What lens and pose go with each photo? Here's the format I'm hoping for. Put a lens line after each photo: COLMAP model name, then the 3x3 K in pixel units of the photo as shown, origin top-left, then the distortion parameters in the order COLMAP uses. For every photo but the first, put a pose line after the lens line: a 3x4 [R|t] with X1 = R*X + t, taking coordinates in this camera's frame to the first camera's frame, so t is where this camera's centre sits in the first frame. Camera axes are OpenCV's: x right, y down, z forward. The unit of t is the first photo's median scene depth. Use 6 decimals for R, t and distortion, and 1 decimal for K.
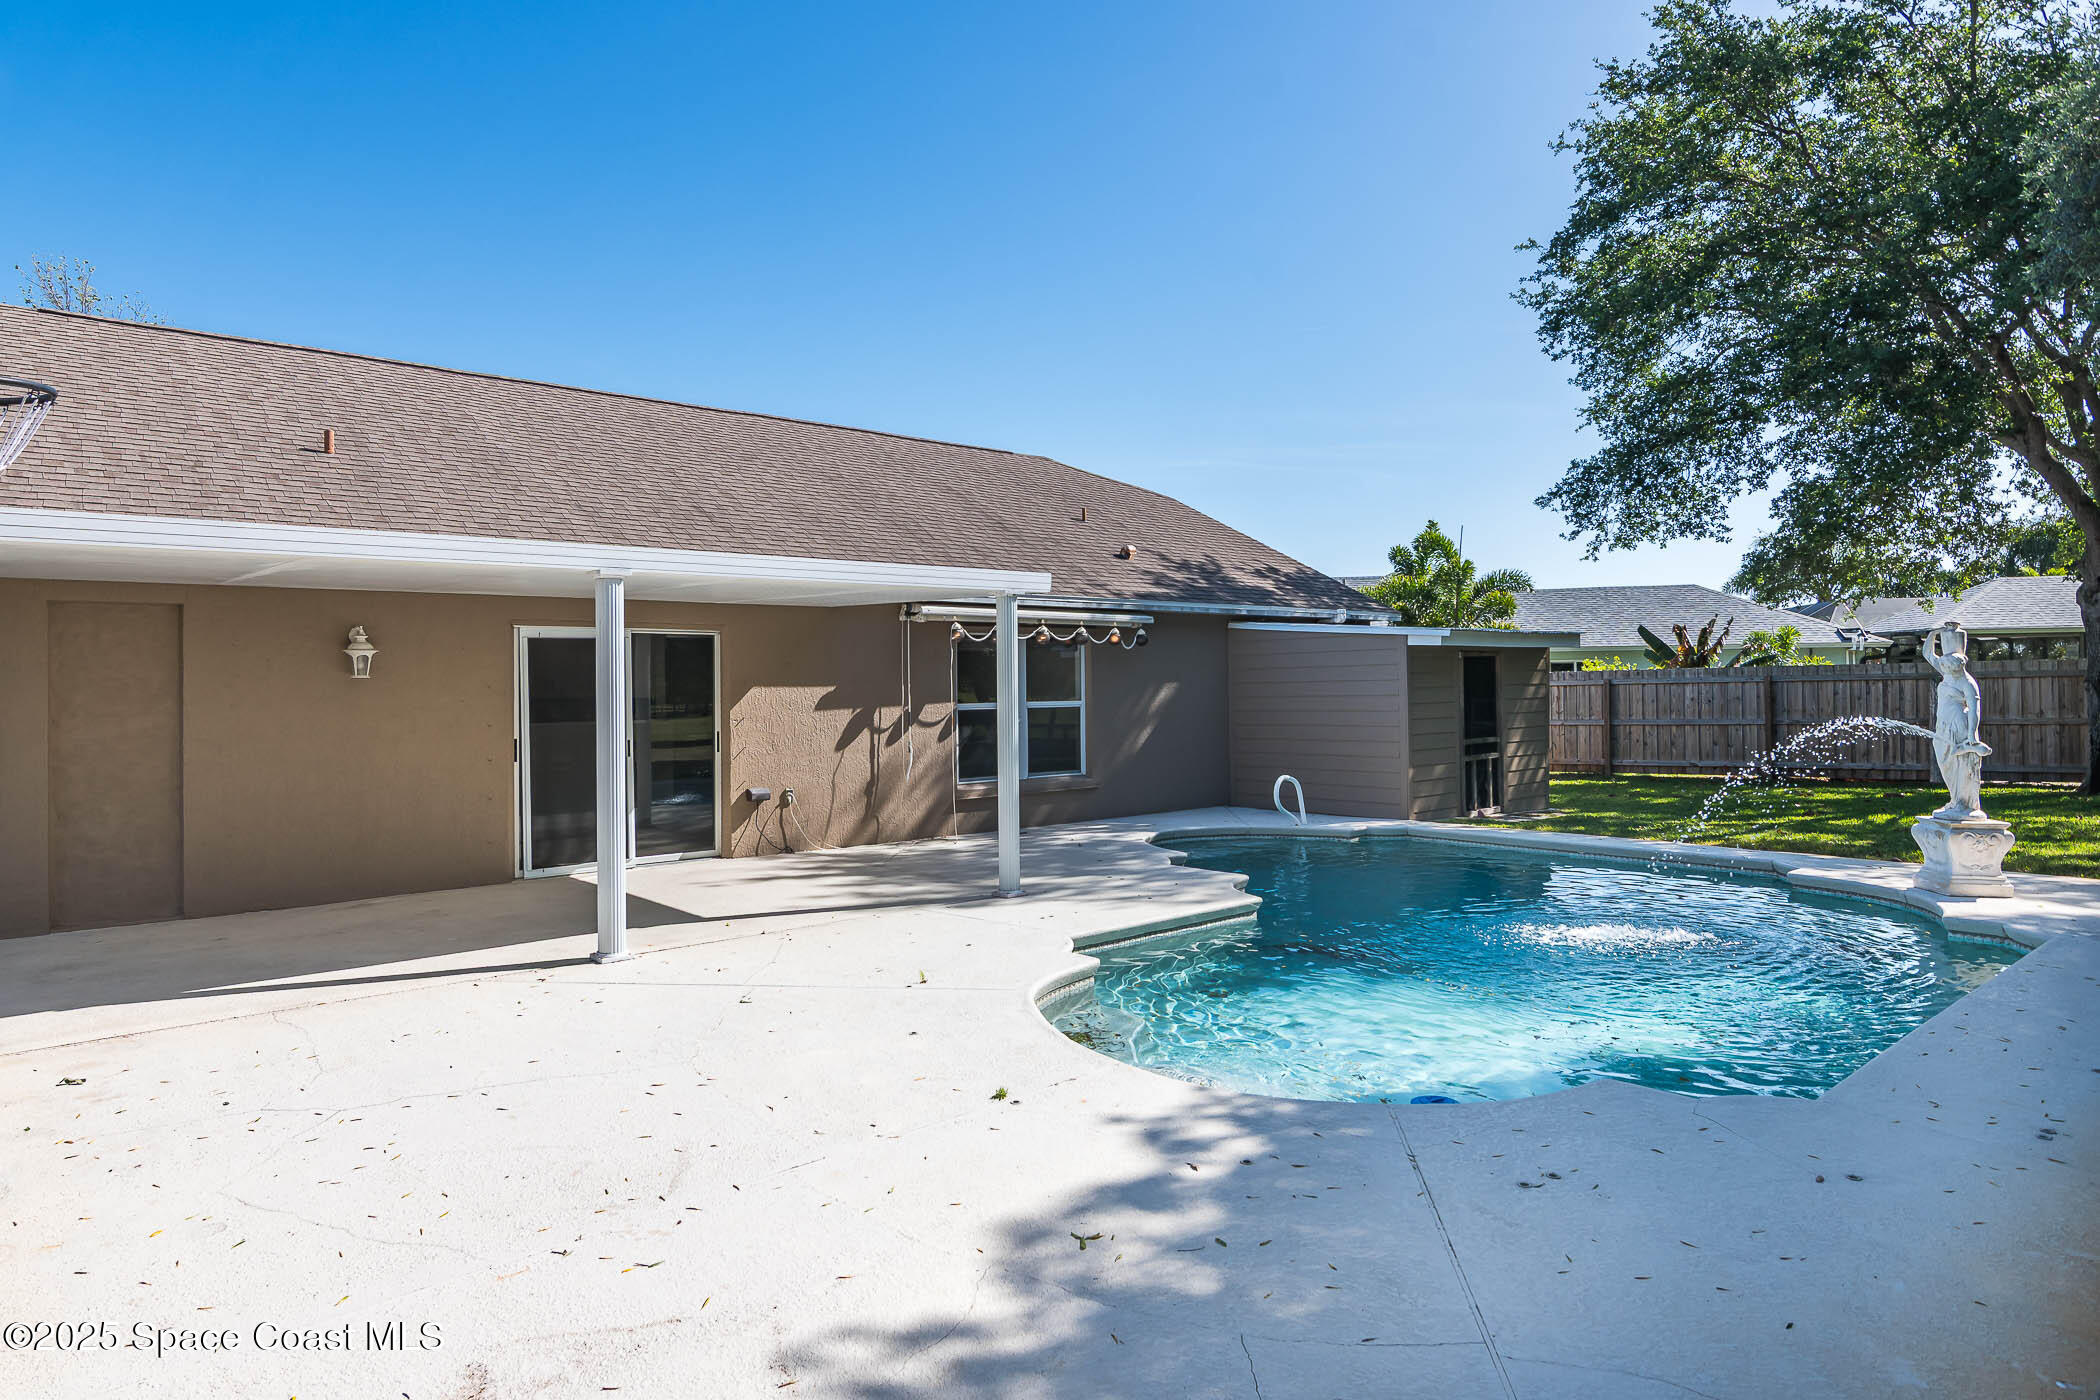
lens RADIAL K [[1182.1, 0, 1050.0], [0, 1182.1, 700.0], [0, 0, 1]] dist [-0.003959, -0.000803]
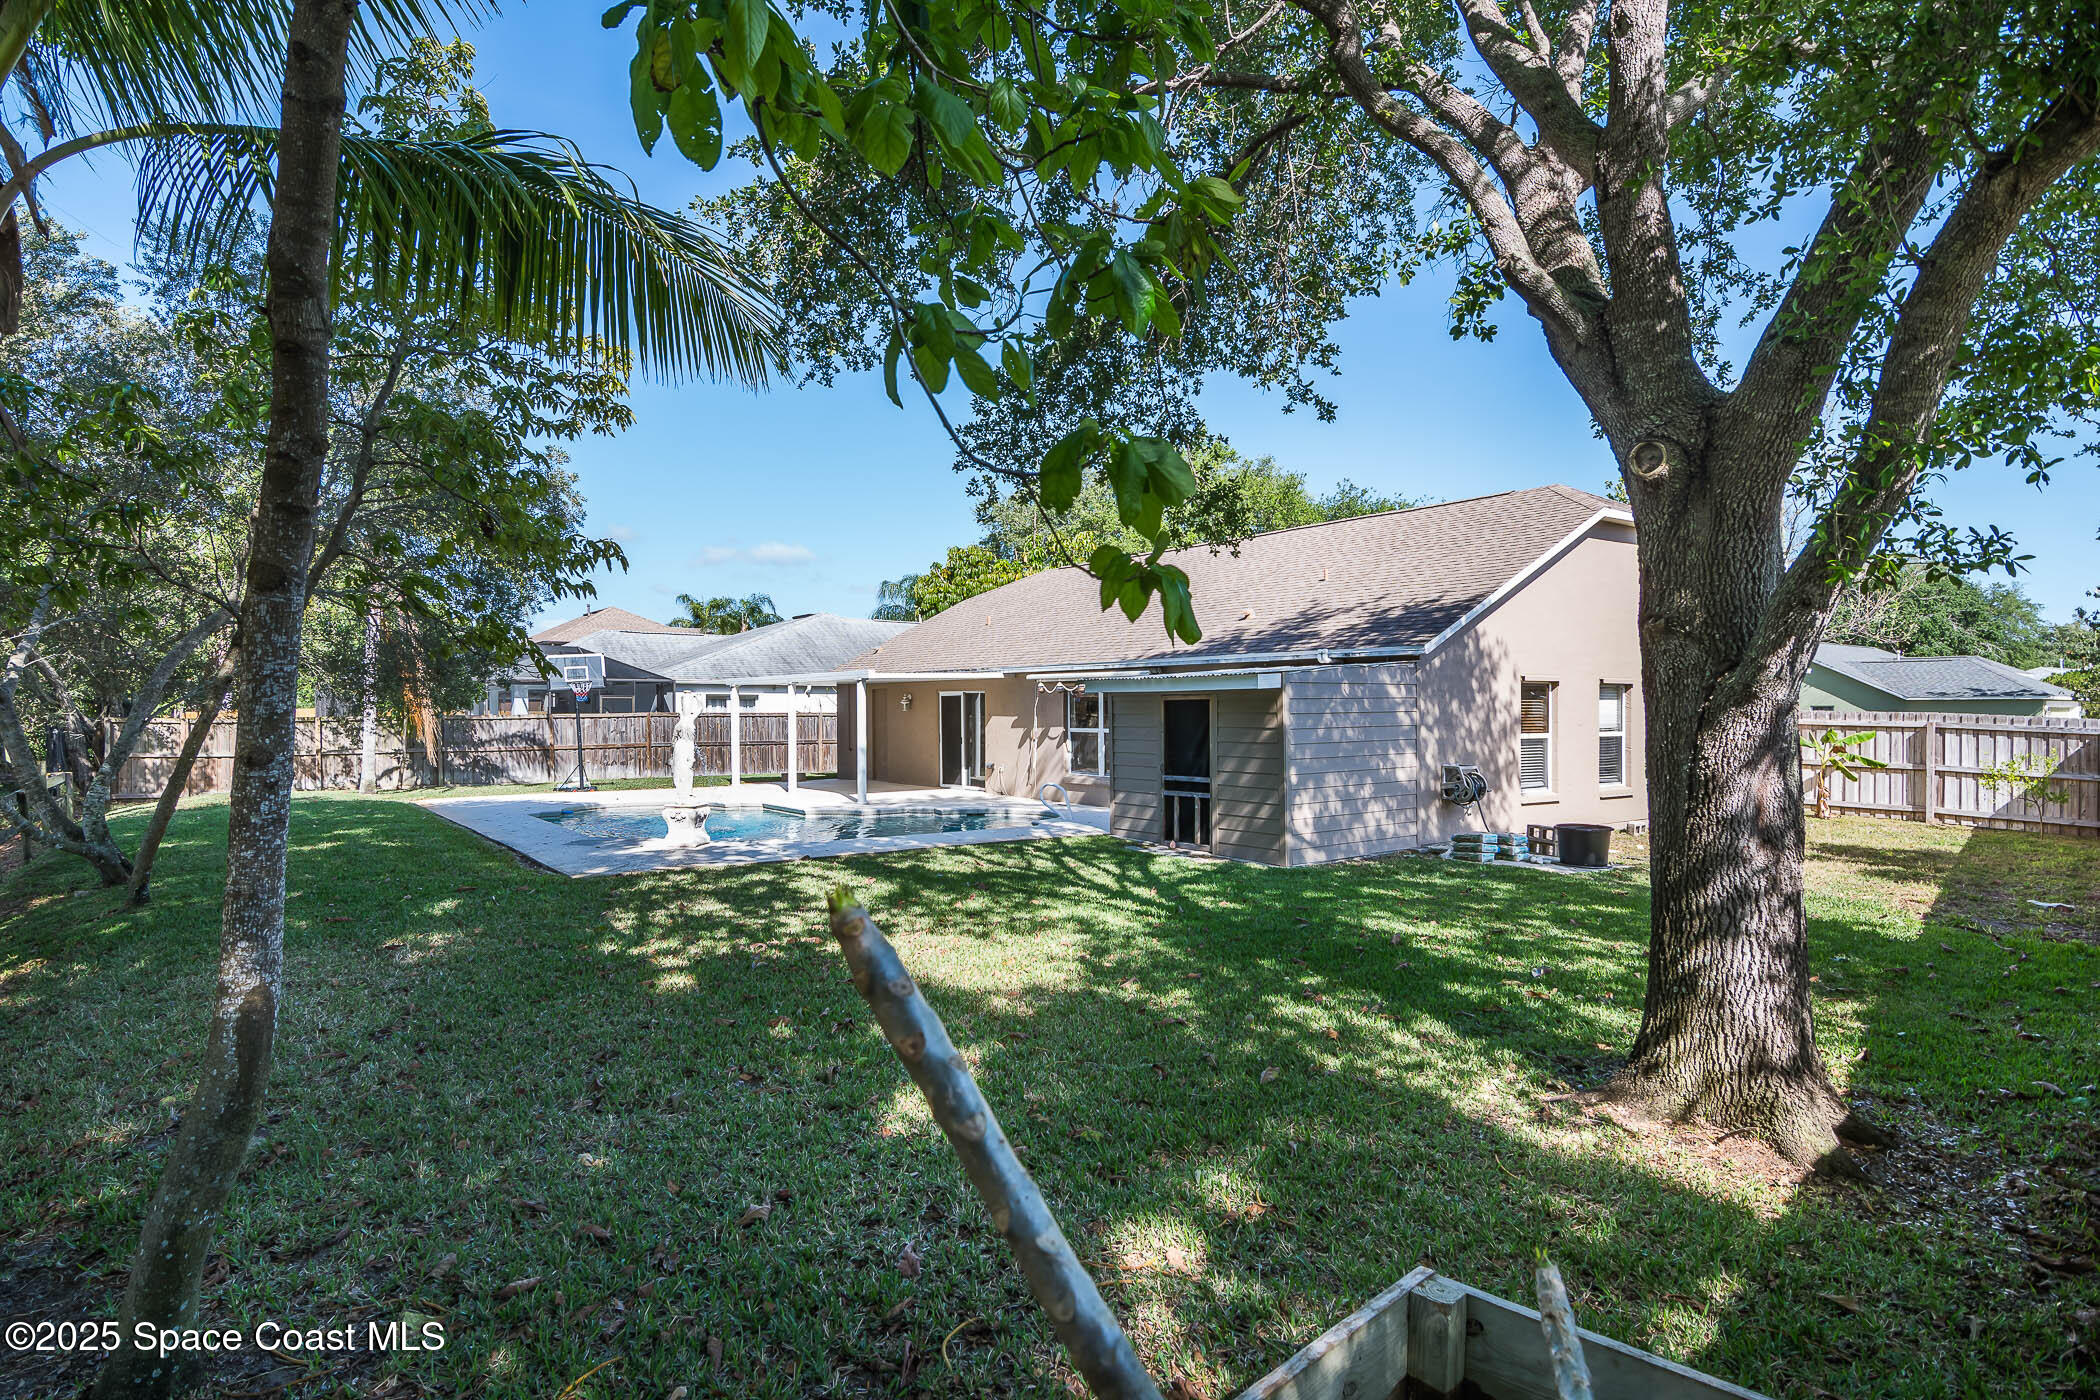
lens RADIAL K [[1182.1, 0, 1050.0], [0, 1182.1, 700.0], [0, 0, 1]] dist [-0.003959, -0.000803]
pose [[-0.078590, 0.006865, -0.996883, 1.728728], [-0.010780, 0.999912, 0.007736, -0.053225], [0.996849, 0.011354, -0.078509, 1.143123]]
